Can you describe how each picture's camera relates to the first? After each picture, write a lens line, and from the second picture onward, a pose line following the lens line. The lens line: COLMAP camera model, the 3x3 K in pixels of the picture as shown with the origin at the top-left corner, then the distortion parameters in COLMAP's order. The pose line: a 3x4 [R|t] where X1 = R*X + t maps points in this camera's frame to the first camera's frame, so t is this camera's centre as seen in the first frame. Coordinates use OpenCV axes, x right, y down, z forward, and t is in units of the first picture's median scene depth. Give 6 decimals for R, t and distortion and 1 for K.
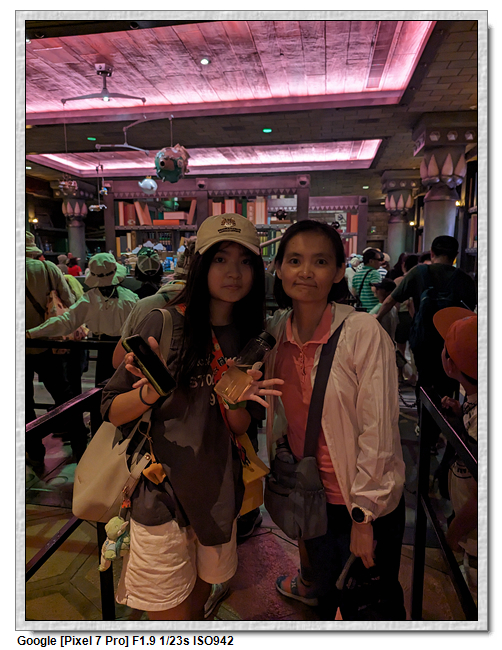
lens RADIAL K [[426.7, 0, 250.5], [0, 426.7, 325.2], [0, 0, 1]] dist [0.041200, -0.012413]
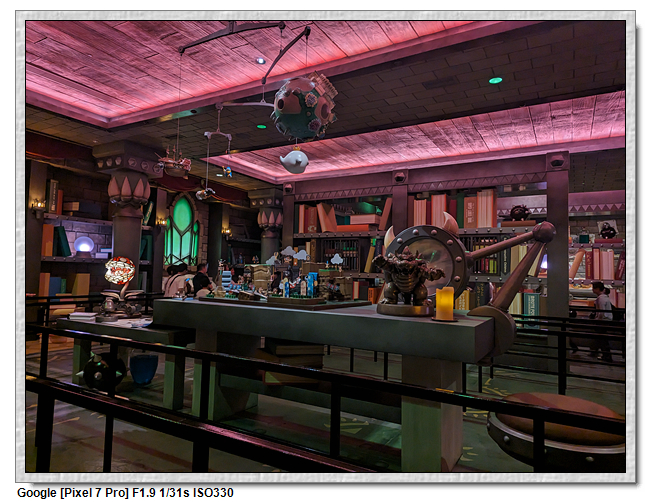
lens RADIAL K [[426.7, 0, 322.6], [0, 426.7, 250.2], [0, 0, 1]] dist [0.041200, -0.012413]
pose [[0.938779, 0.007218, -0.344445, 0.015219], [-0.079230, 0.977507, -0.195455, -0.047542], [0.335287, 0.210779, 0.918235, 0.287173]]
